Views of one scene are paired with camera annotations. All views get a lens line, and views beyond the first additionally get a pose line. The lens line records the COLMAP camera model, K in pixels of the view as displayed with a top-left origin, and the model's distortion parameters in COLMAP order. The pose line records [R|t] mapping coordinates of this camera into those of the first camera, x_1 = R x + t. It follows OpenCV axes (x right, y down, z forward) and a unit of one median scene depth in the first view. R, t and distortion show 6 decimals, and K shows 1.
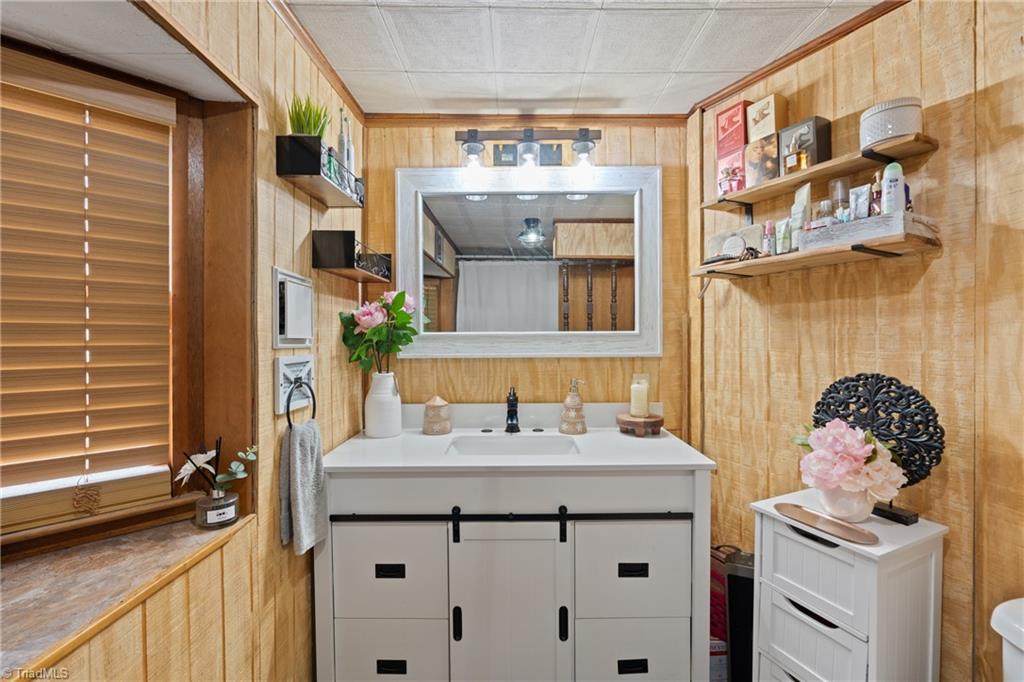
lens RADIAL K [[449.4, 0, 514.2], [0, 449.4, 340.1], [0, 0, 1]] dist [0.000800, 0.000497]
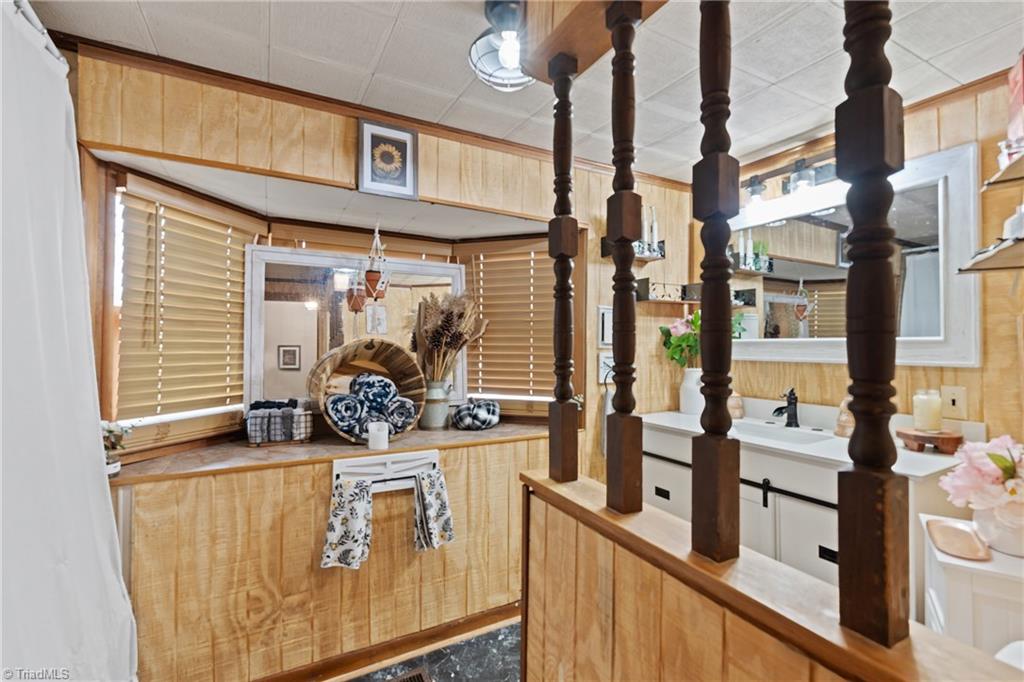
lens RADIAL K [[449.4, 0, 510.2], [0, 449.4, 339.6], [0, 0, 1]] dist [0.000800, 0.000497]
pose [[0.484165, -0.003895, -0.874968, 0.656922], [-0.012108, 0.999865, -0.011150, 0.004960], [0.874893, 0.015993, 0.484052, -0.176354]]
